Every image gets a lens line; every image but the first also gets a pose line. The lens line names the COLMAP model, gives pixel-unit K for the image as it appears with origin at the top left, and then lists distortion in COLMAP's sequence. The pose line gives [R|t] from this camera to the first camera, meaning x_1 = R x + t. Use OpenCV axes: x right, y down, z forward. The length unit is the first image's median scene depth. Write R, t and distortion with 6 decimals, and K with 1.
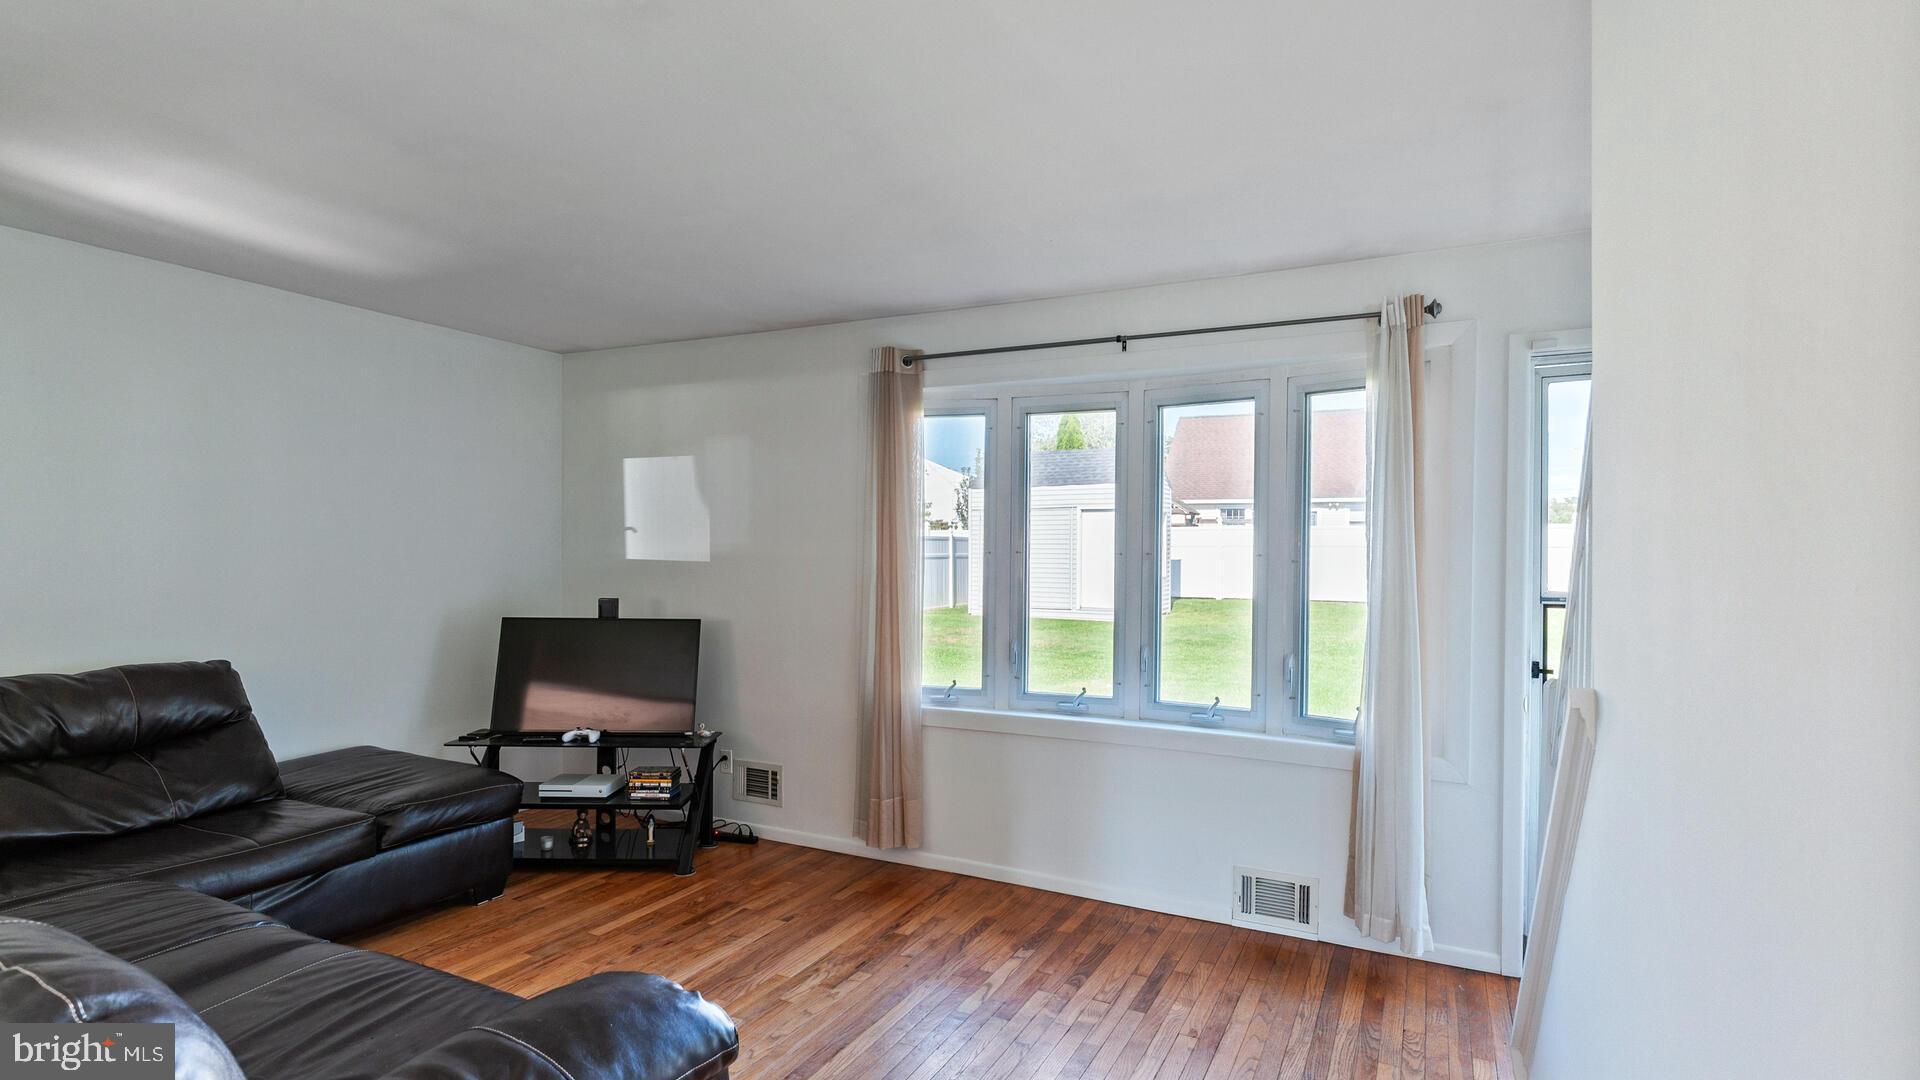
lens RADIAL K [[924.3, 0, 959.5], [0, 924.3, 545.7], [0, 0, 1]] dist [-0.000170, -0.000012]
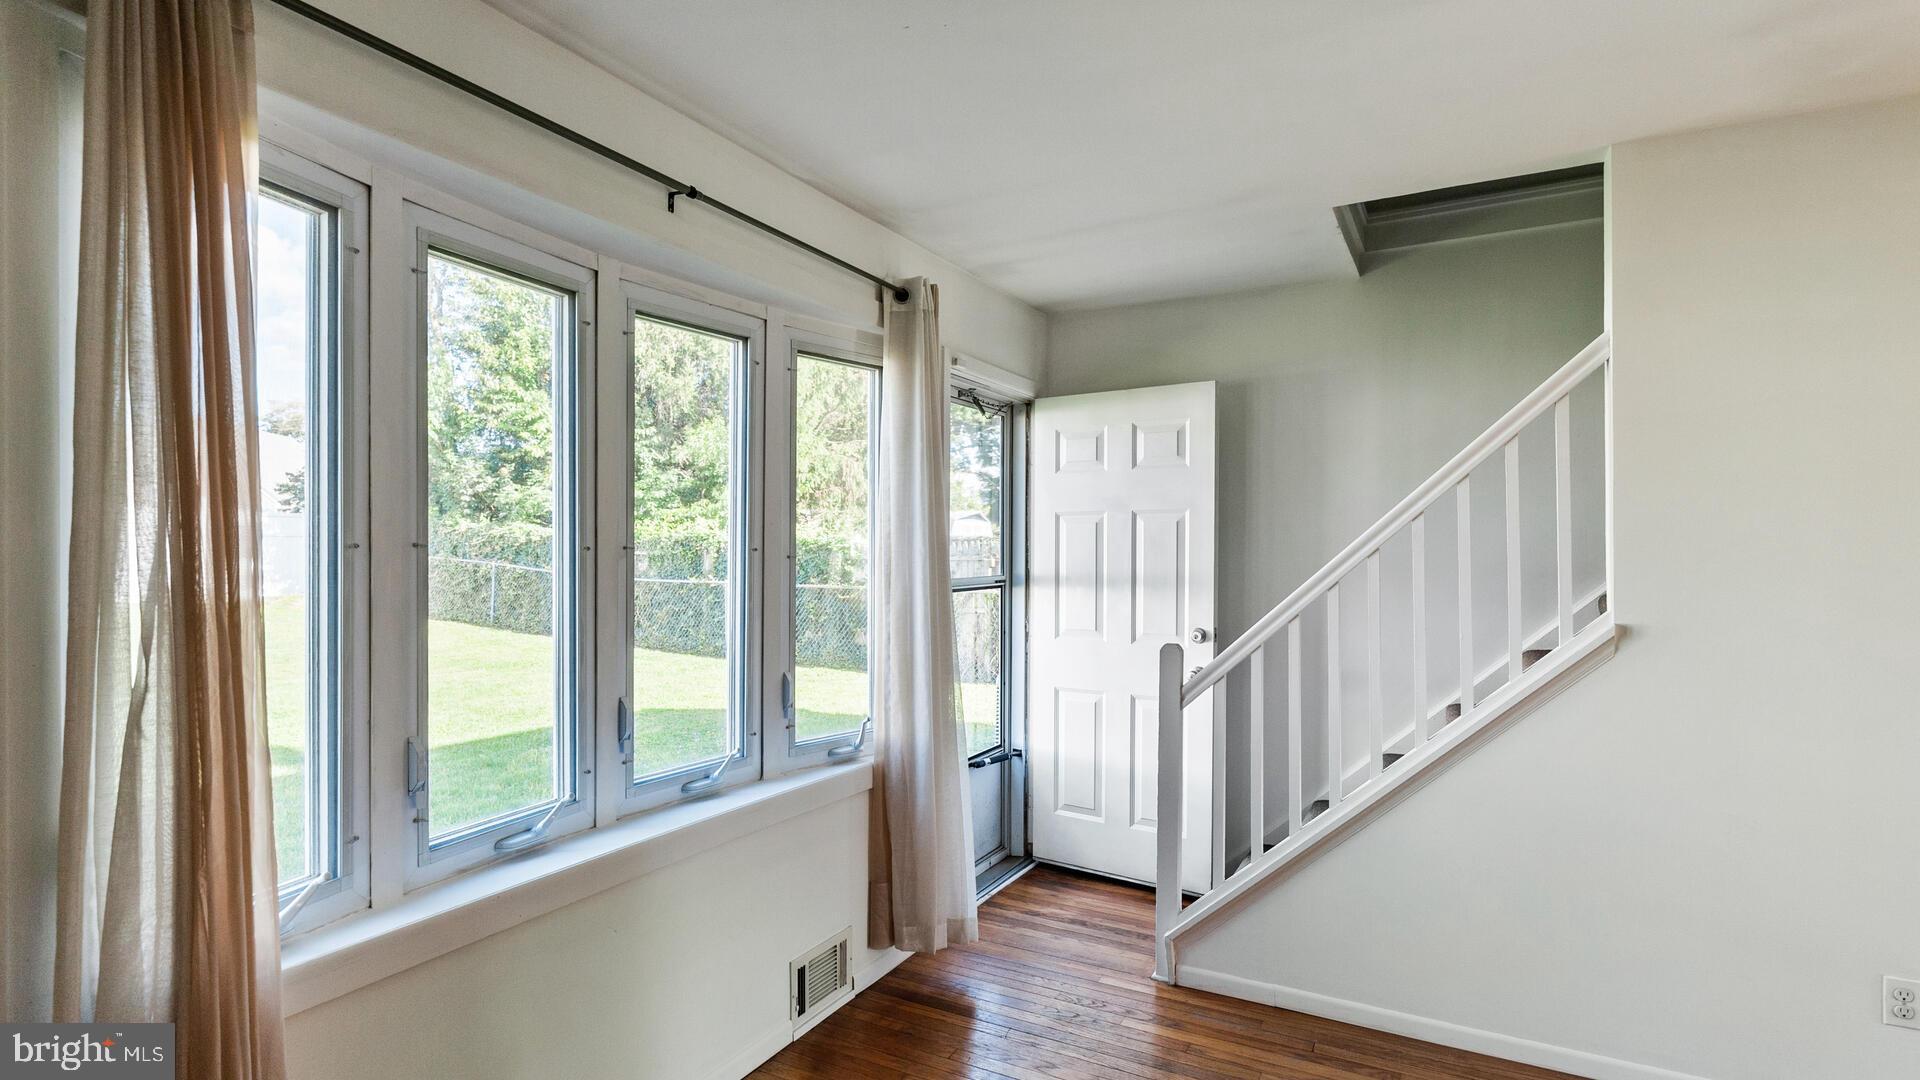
lens RADIAL K [[924.3, 0, 959.4], [0, 924.3, 548.9], [0, 0, 1]] dist [-0.000170, -0.000012]
pose [[0.041798, -0.010239, 0.999074, -0.445955], [-0.004358, 0.999936, 0.010430, 0.002567], [-0.999117, -0.004790, 0.041750, 0.839101]]
